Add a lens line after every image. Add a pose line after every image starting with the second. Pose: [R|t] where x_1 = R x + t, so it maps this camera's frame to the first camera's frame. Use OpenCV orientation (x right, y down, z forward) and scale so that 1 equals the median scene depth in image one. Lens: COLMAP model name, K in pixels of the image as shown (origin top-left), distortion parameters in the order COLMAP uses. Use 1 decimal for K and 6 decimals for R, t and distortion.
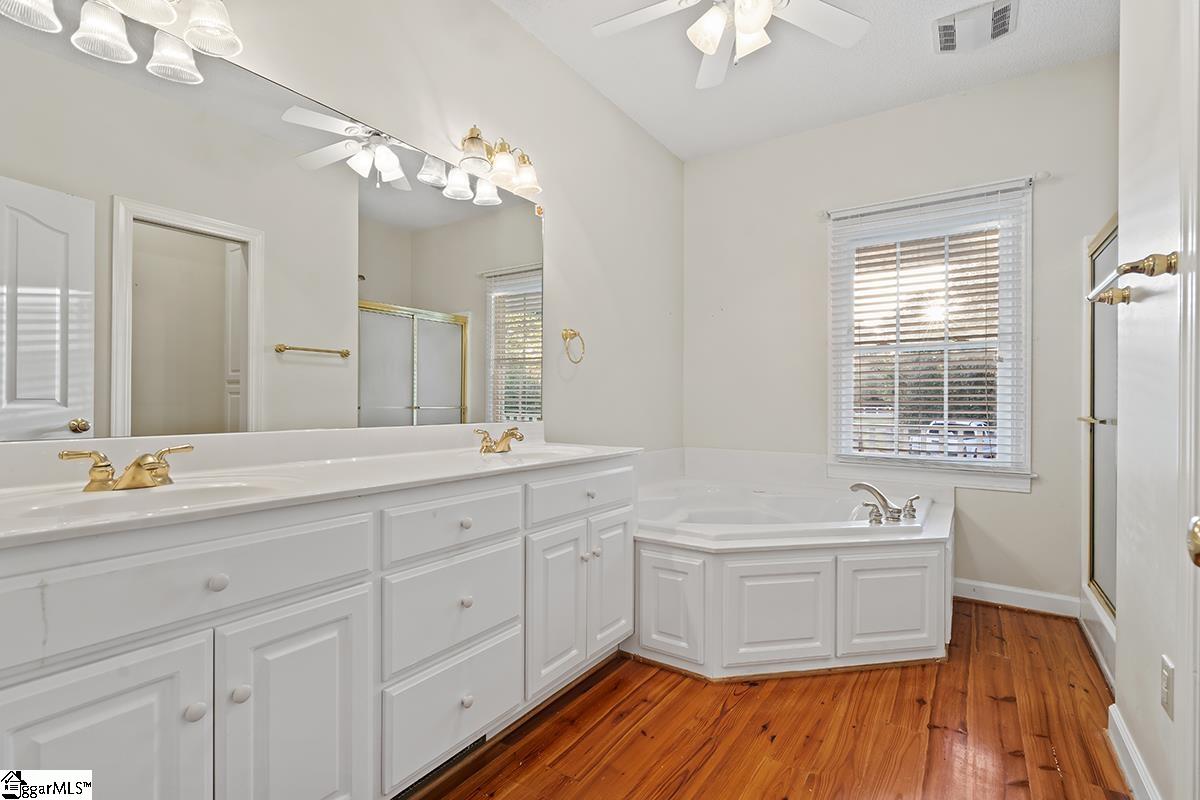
lens RADIAL K [[559.9, 0, 605.1], [0, 559.9, 399.5], [0, 0, 1]] dist [-0.002989, 0.000373]
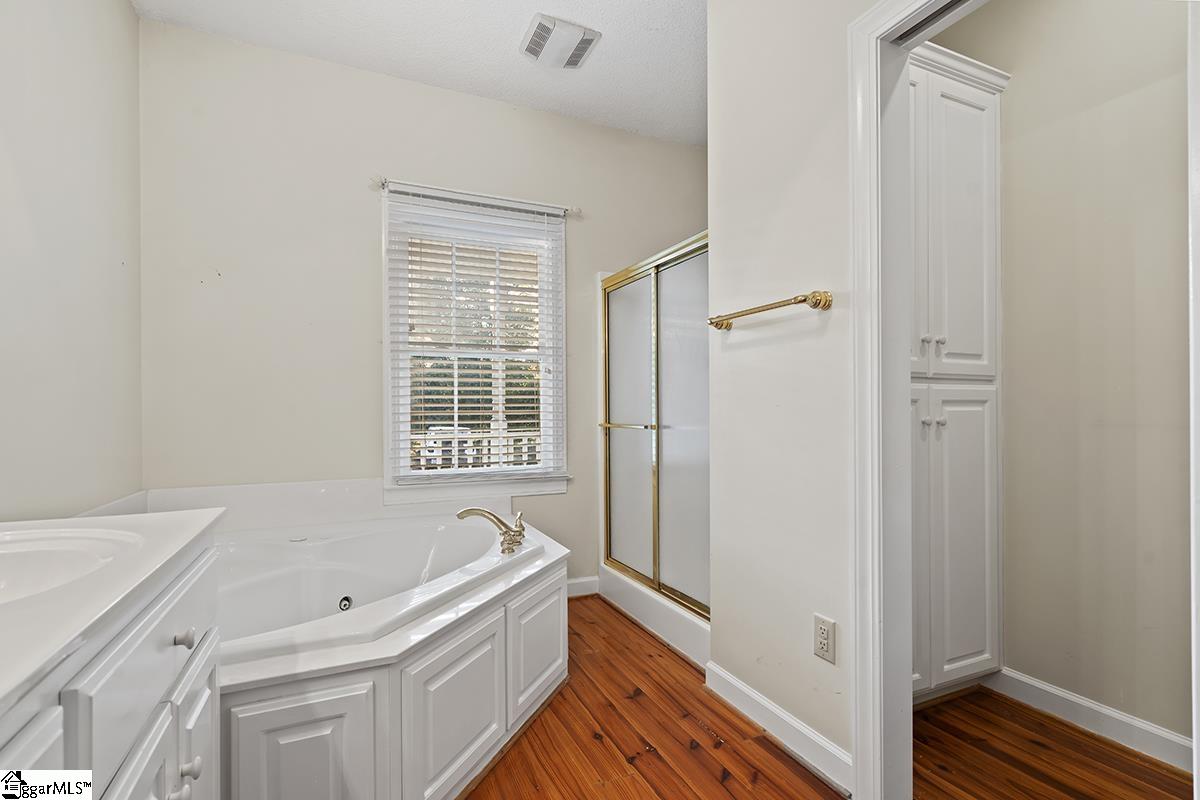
lens RADIAL K [[559.9, 0, 599.5], [0, 559.9, 407.7], [0, 0, 1]] dist [-0.002989, 0.000373]
pose [[0.526863, -0.005247, 0.849934, -0.162308], [0.005592, 0.999981, 0.002707, -0.004496], [-0.849932, 0.003326, 0.526883, 0.381505]]
